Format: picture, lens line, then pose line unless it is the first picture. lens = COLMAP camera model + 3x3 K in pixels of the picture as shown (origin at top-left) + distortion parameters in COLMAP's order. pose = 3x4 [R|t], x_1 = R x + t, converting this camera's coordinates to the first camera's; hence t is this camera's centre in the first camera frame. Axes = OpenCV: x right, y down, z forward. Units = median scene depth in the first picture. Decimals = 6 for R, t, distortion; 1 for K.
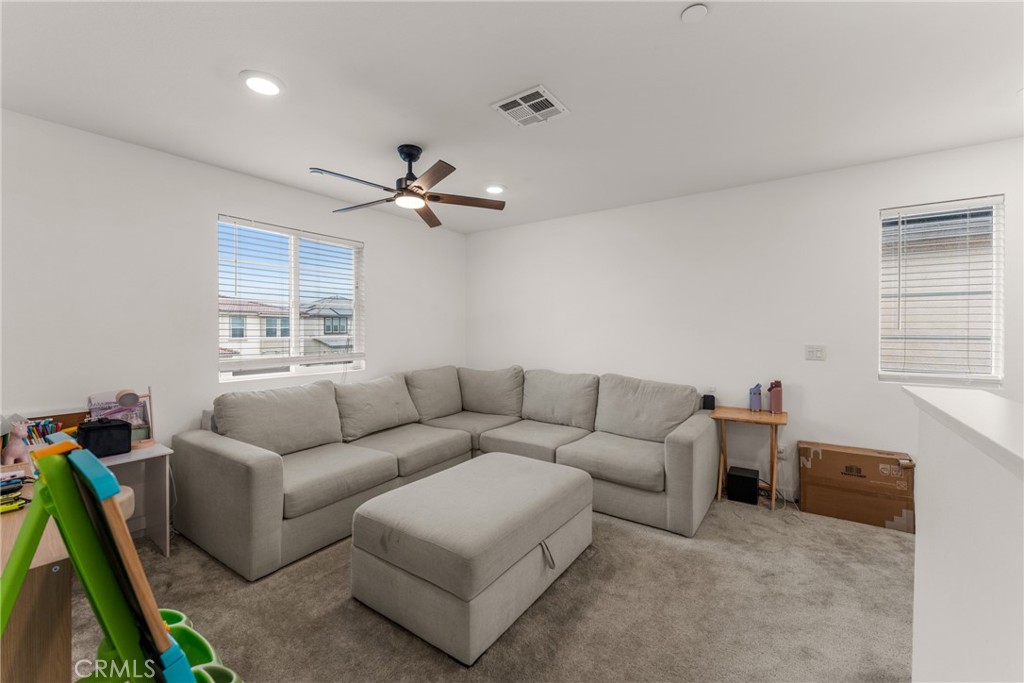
lens RADIAL K [[416.6, 0, 507.8], [0, 416.6, 335.8], [0, 0, 1]] dist [0.000525, 0.000094]
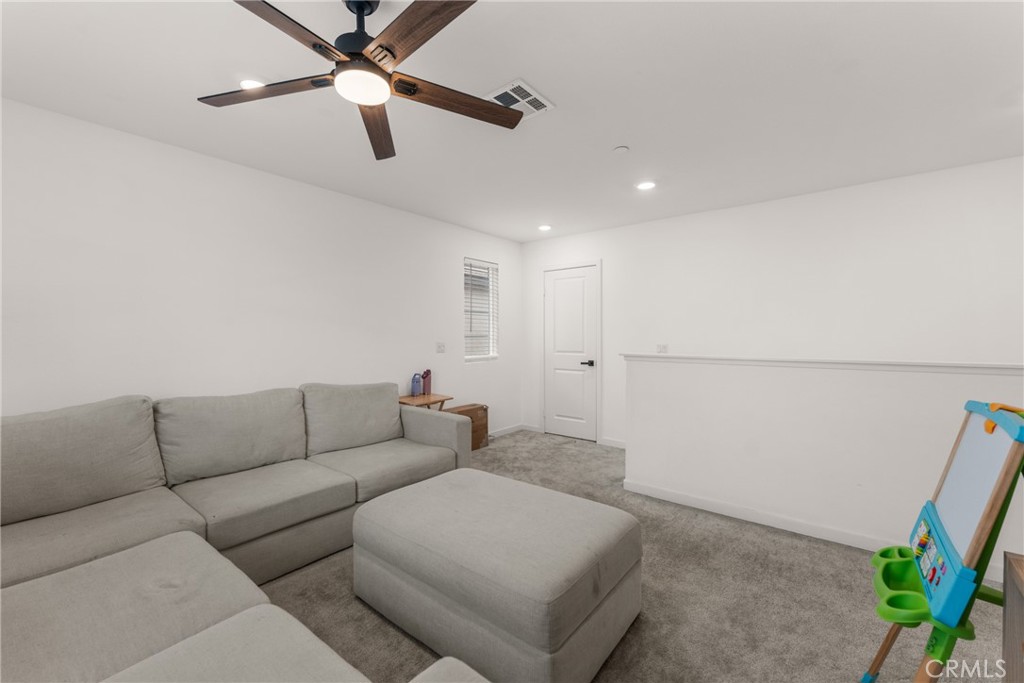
lens RADIAL K [[416.6, 0, 507.8], [0, 416.6, 335.8], [0, 0, 1]] dist [0.000525, 0.000094]
pose [[0.038711, 0.012767, 0.999169, -0.755692], [0.031177, 0.999416, -0.013978, 0.030841], [-0.998764, 0.031693, 0.038291, 0.788756]]
